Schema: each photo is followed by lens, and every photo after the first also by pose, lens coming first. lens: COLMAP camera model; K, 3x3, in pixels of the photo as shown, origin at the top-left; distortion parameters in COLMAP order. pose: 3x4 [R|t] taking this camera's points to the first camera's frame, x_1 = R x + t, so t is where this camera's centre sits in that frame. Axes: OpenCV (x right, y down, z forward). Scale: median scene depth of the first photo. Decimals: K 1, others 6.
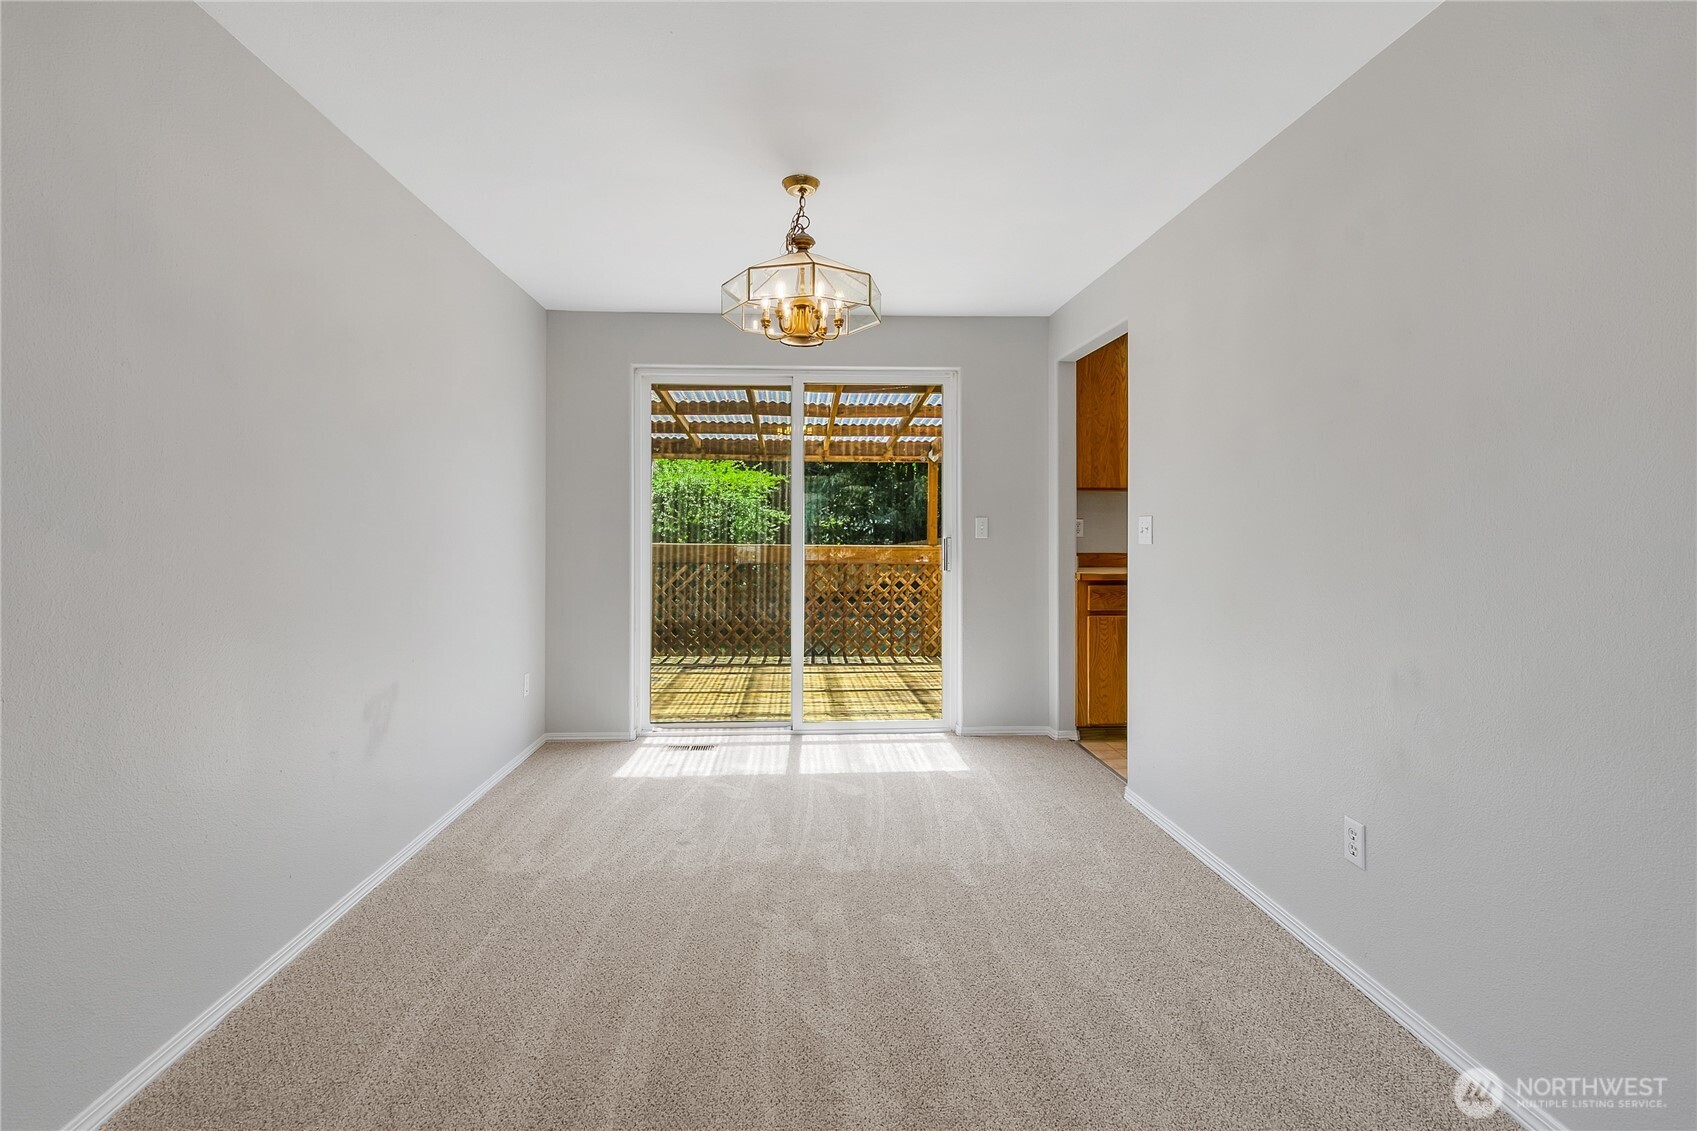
lens RADIAL K [[764.9, 0, 842.5], [0, 764.9, 536.6], [0, 0, 1]] dist [0.001157, -0.000322]
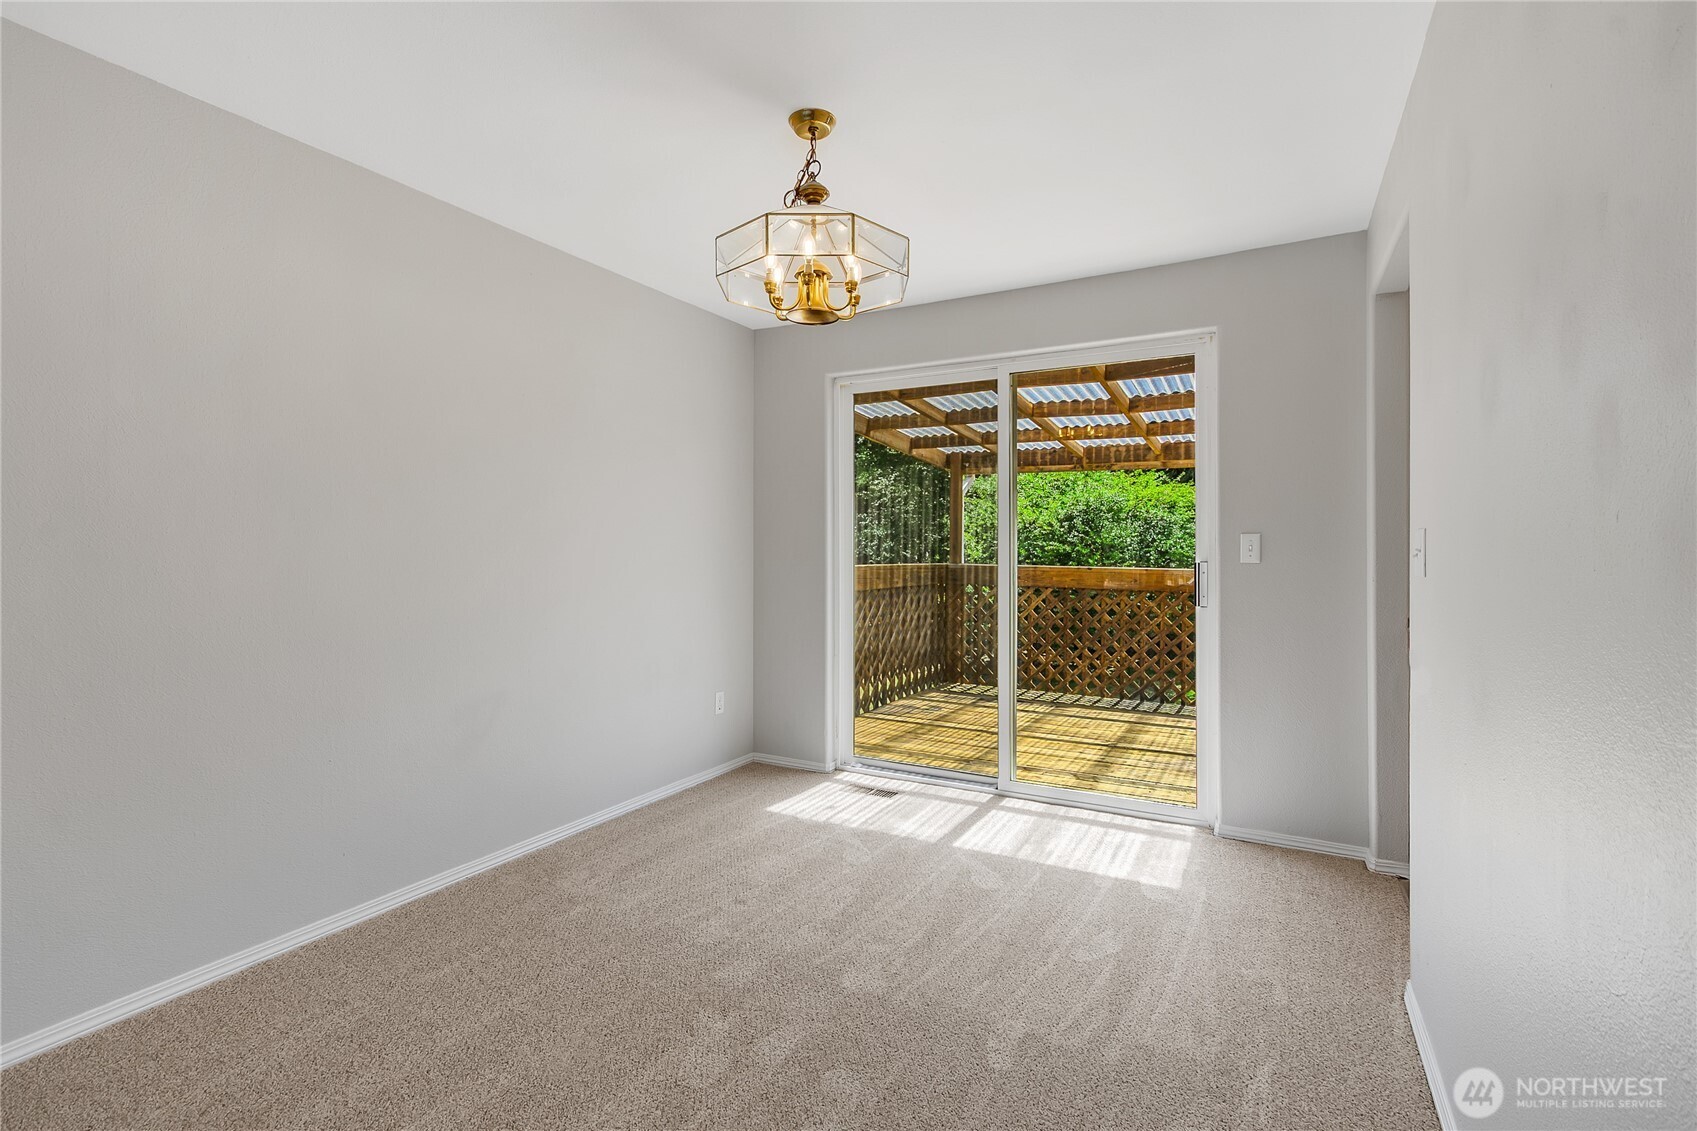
lens RADIAL K [[777.7, 0, 847.2], [0, 777.7, 552.5], [0, 0, 1]] dist [0.002458, -0.000351]
pose [[0.851376, 0.005012, -0.524531, 0.253209], [-0.007570, 0.999968, -0.002732, -0.002805], [0.524500, 0.006297, 0.851387, 0.198988]]
